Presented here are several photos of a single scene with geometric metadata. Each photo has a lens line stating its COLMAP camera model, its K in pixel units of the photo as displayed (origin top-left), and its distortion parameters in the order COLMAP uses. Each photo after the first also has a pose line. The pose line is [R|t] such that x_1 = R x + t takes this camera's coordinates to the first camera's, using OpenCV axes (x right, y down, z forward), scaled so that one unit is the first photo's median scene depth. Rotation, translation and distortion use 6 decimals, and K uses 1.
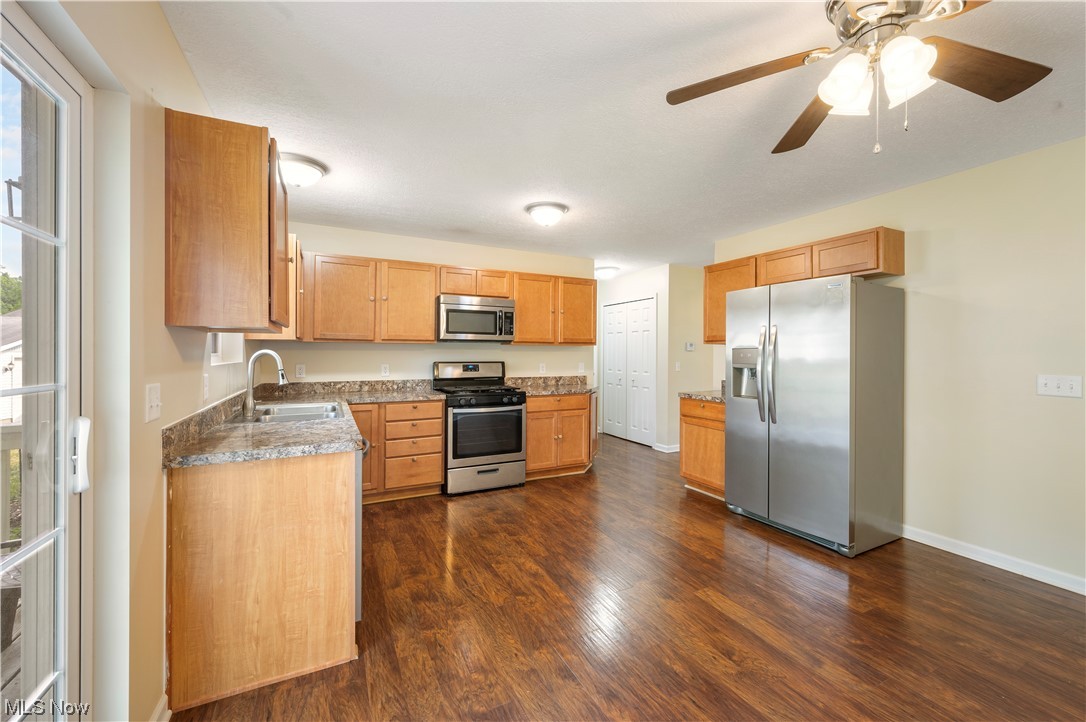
lens RADIAL K [[427.1, 0, 559.8], [0, 427.1, 357.0], [0, 0, 1]] dist [-0.001256, -0.000078]
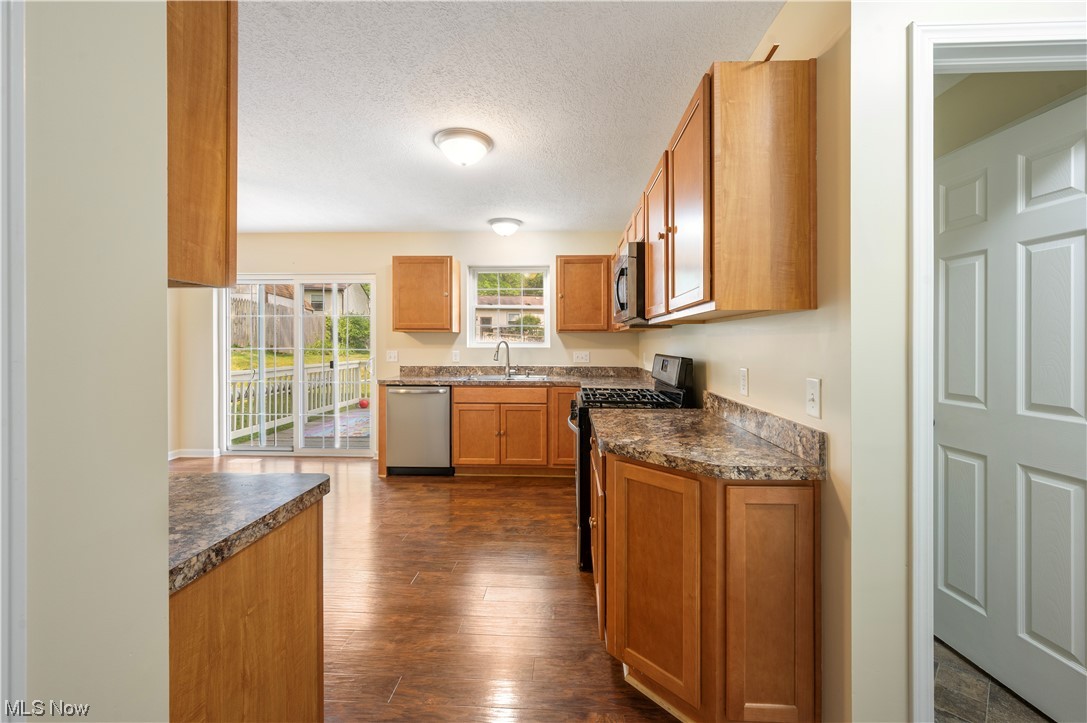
lens RADIAL K [[442.8, 0, 549.6], [0, 442.8, 338.8], [0, 0, 1]] dist [-0.011038, -0.000013]
pose [[-0.516029, -0.008253, -0.856531, 0.494694], [-0.009148, 0.999950, -0.004123, -0.010087], [0.856522, 0.005708, -0.516078, 1.387174]]
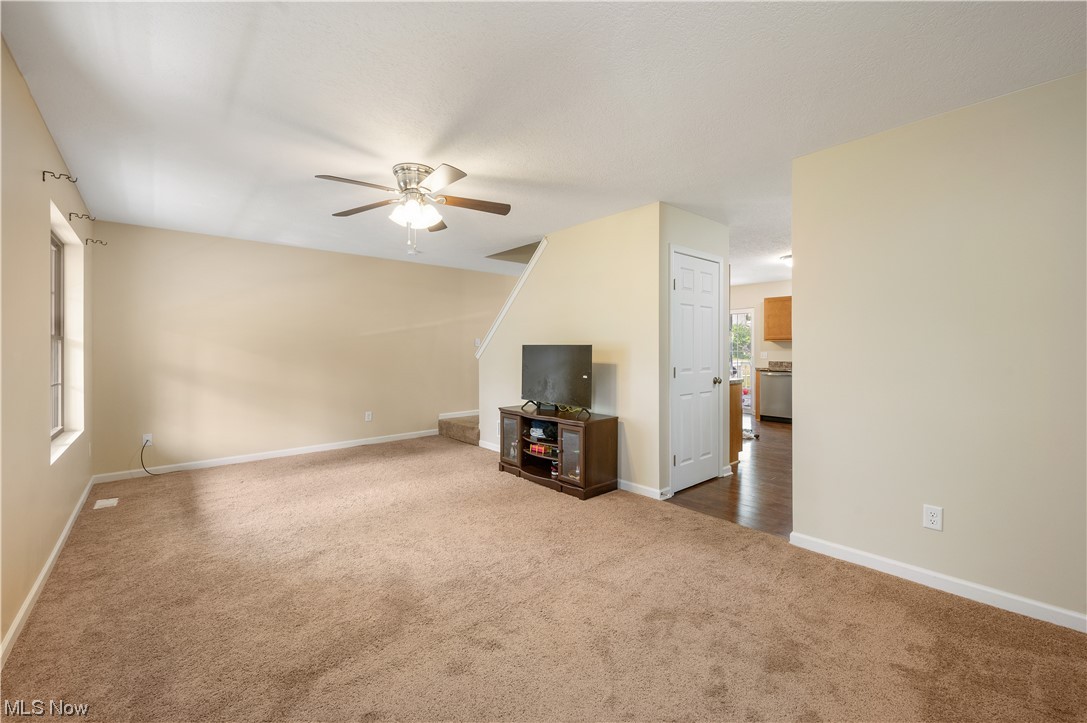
lens RADIAL K [[437.8, 0, 544.9], [0, 437.8, 346.2], [0, 0, 1]] dist [-0.000831, 0.000173]
pose [[-0.977035, -0.005606, -0.213006, 1.149788], [-0.007239, 0.999950, 0.006886, -0.013125], [0.212957, 0.008270, -0.977027, 2.217830]]
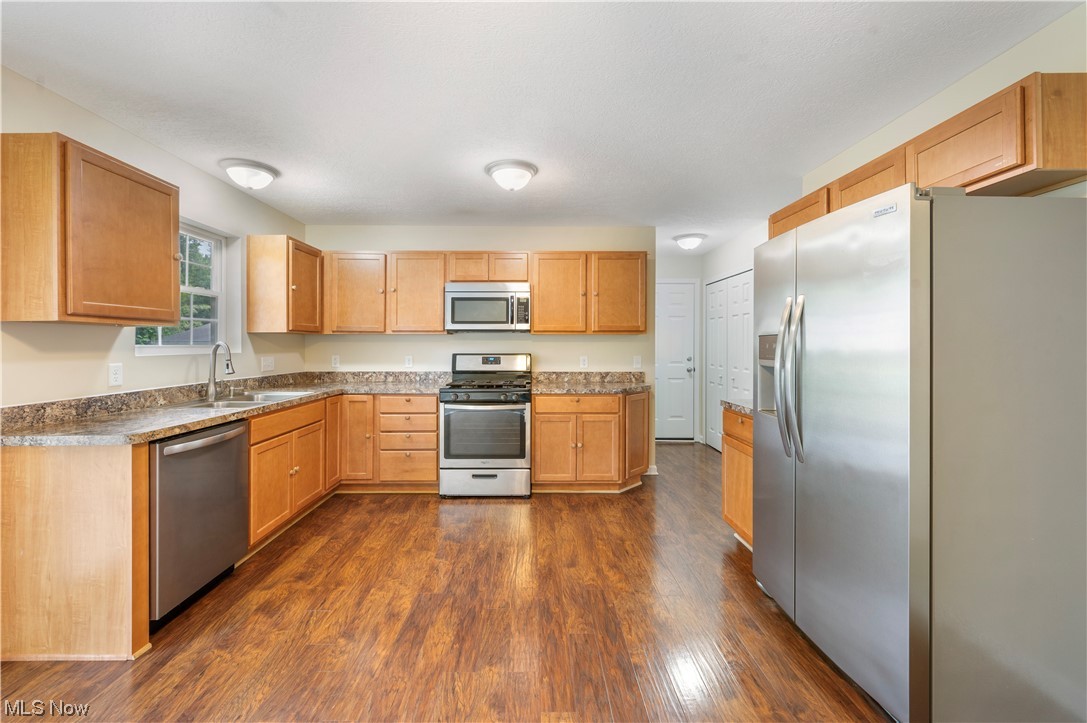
lens RADIAL K [[437.8, 0, 544.9], [0, 437.8, 346.2], [0, 0, 1]] dist [-0.000831, 0.000173]
pose [[0.891140, -0.001125, -0.453727, 0.376334], [-0.000916, 0.999990, -0.004279, -0.001221], [0.453728, 0.004229, 0.891130, 0.248483]]
